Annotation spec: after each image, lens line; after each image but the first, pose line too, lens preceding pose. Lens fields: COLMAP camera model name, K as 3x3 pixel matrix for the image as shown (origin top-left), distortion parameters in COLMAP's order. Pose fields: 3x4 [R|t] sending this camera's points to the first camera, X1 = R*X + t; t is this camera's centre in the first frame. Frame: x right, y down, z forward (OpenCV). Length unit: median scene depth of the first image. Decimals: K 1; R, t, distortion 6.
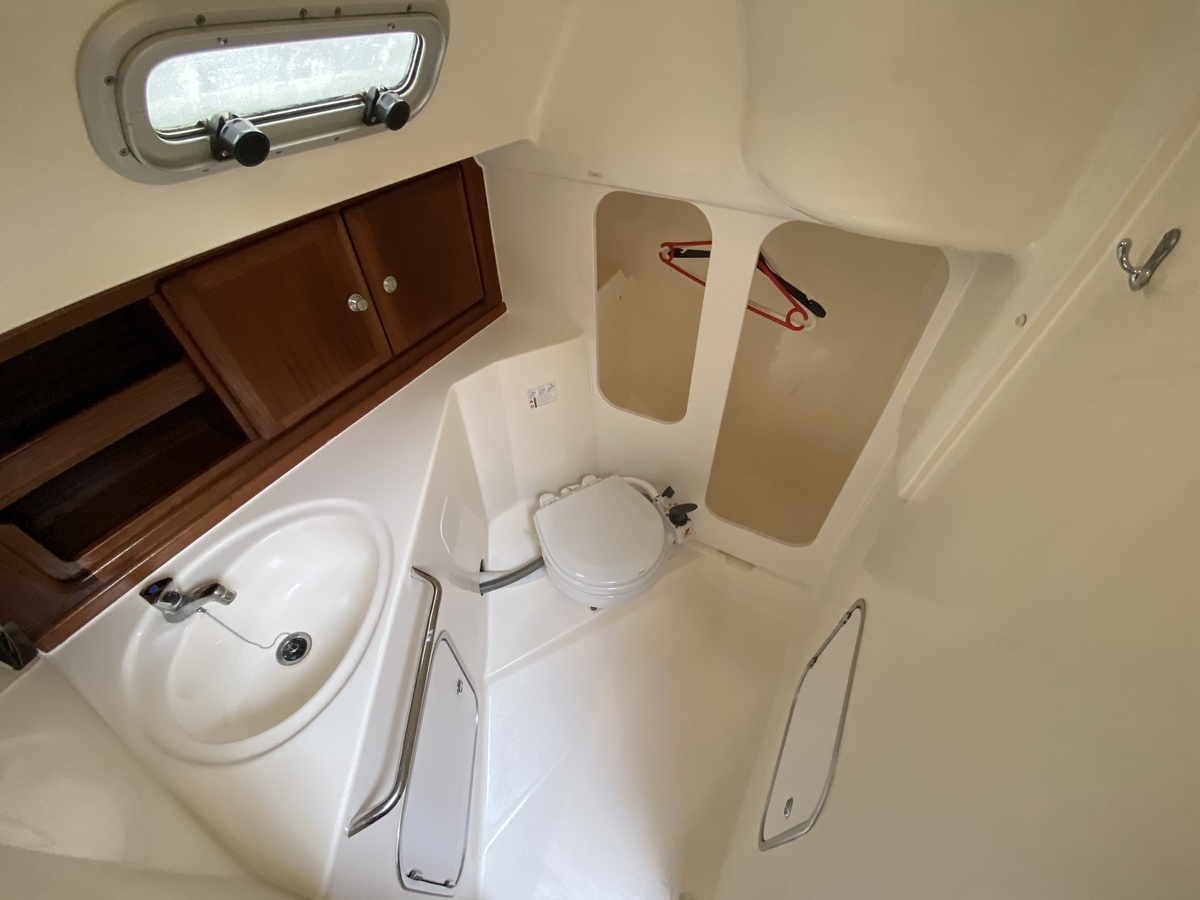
lens RADIAL K [[487.6, 0, 597.6], [0, 487.6, 448.5], [0, 0, 1]] dist [-0.001910, -0.000355]
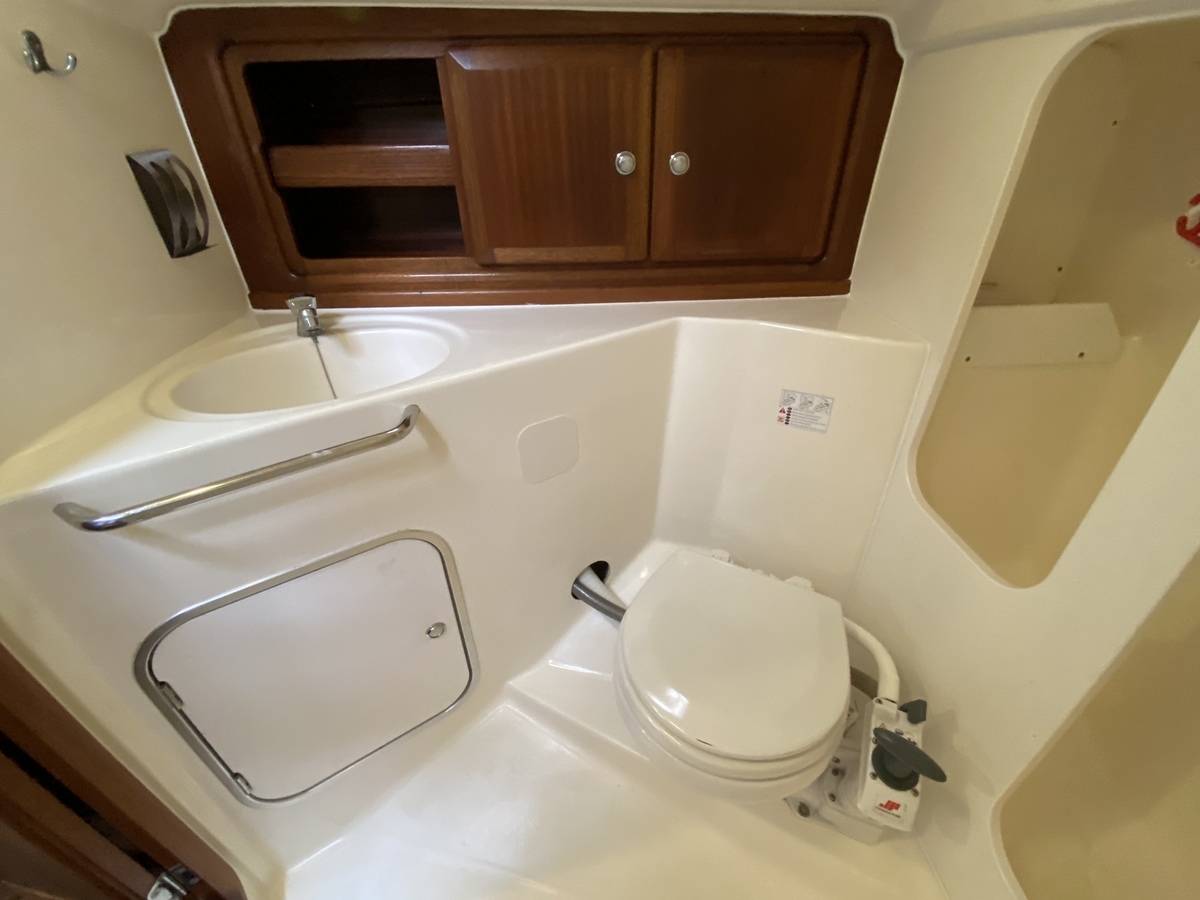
lens RADIAL K [[487.6, 0, 600.8], [0, 487.6, 457.0], [0, 0, 1]] dist [-0.001910, -0.000355]
pose [[0.512365, 0.458025, -0.726427, 0.241311], [-0.598842, 0.796856, 0.080056, 0.045363], [0.615525, 0.393997, 0.682565, 0.456249]]
